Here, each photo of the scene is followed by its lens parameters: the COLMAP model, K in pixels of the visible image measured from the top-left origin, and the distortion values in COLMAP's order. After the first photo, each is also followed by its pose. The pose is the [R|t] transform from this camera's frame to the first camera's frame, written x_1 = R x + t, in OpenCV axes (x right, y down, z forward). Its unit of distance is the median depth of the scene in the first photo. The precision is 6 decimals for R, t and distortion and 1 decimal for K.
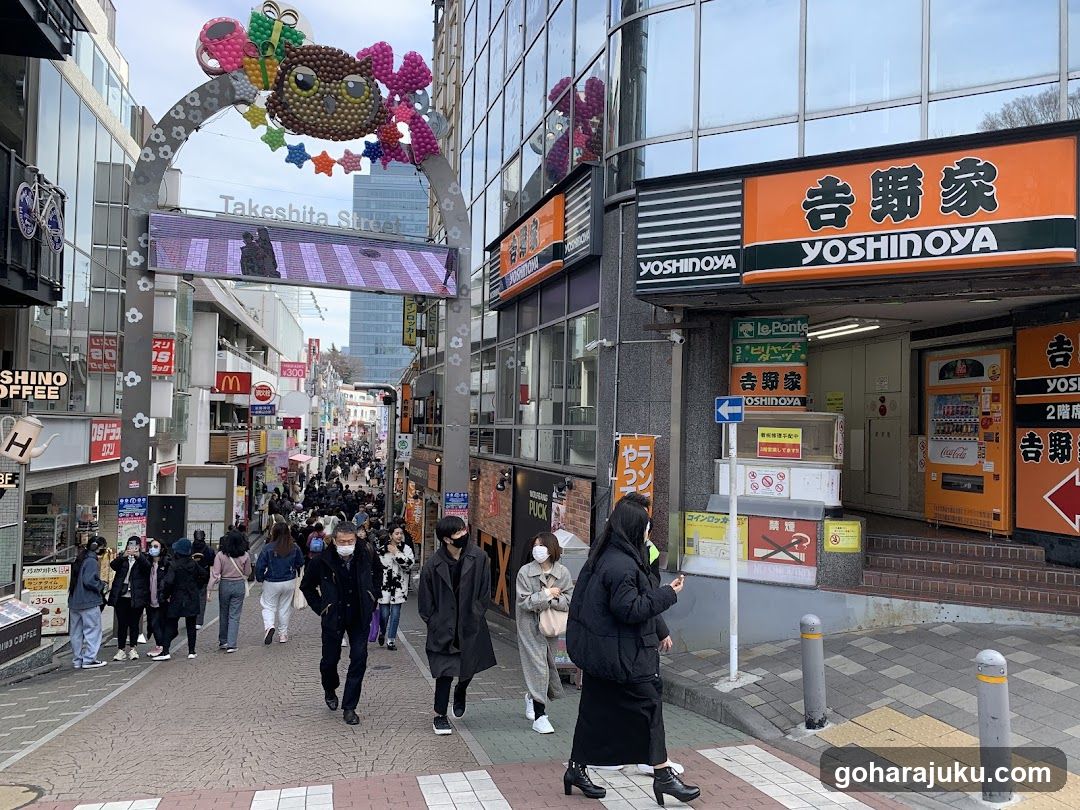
lens RADIAL K [[815.4, 0, 545.1], [0, 815.4, 407.1], [0, 0, 1]] dist [0.008706, 0.002006]
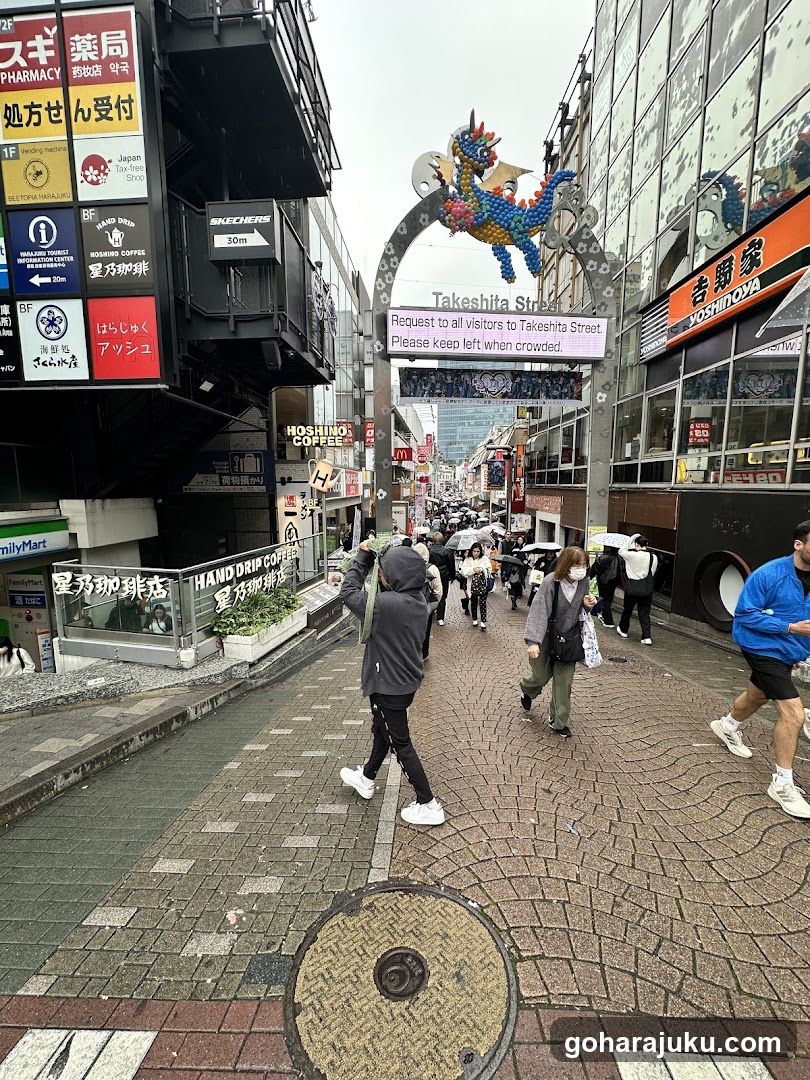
lens RADIAL K [[425.1, 0, 405.7], [0, 425.1, 542.3], [0, 0, 1]] dist [-0.000966, -0.000664]
pose [[0.952564, 0.015457, -0.303946, -0.270974], [0.033105, 0.987521, 0.153970, 0.045770], [0.302533, -0.156729, 0.940165, 0.325638]]
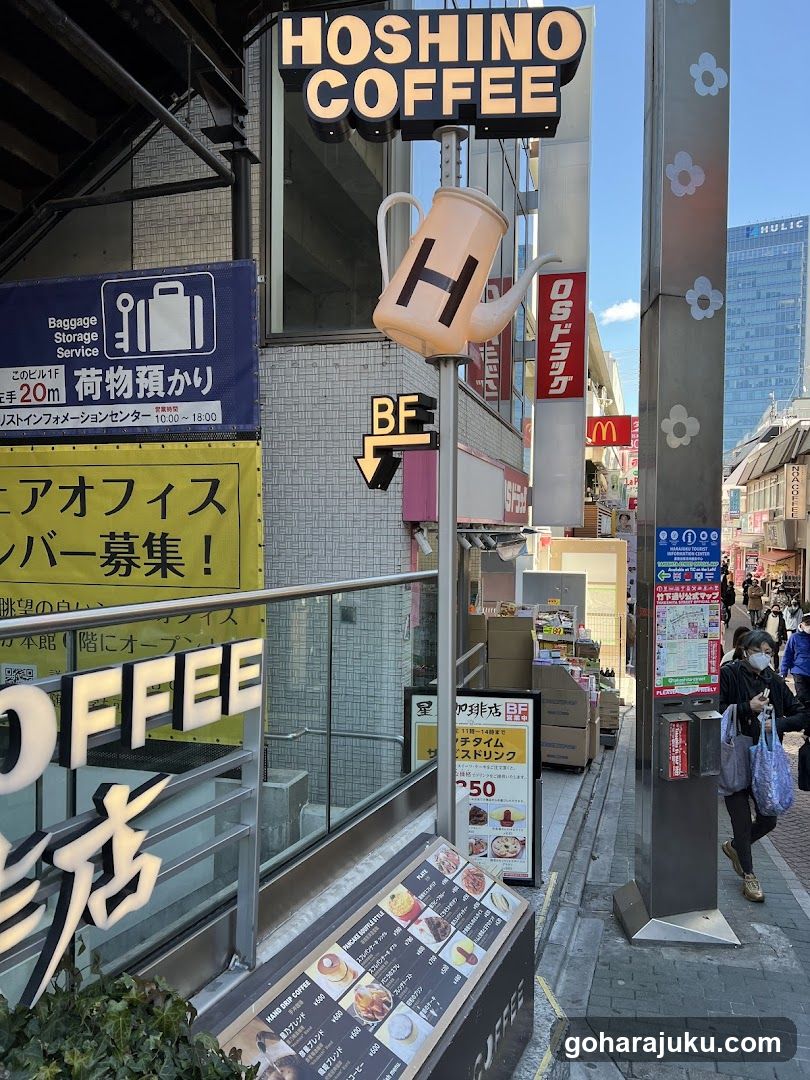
lens RADIAL K [[815.4, 0, 405.3], [0, 815.4, 539.9], [0, 0, 1]] dist [0.008706, 0.002006]
pose [[0.871235, -0.009510, -0.490773, -0.513824], [0.027612, 0.999179, 0.029656, 0.122229], [0.490088, -0.039389, 0.870782, 0.745691]]
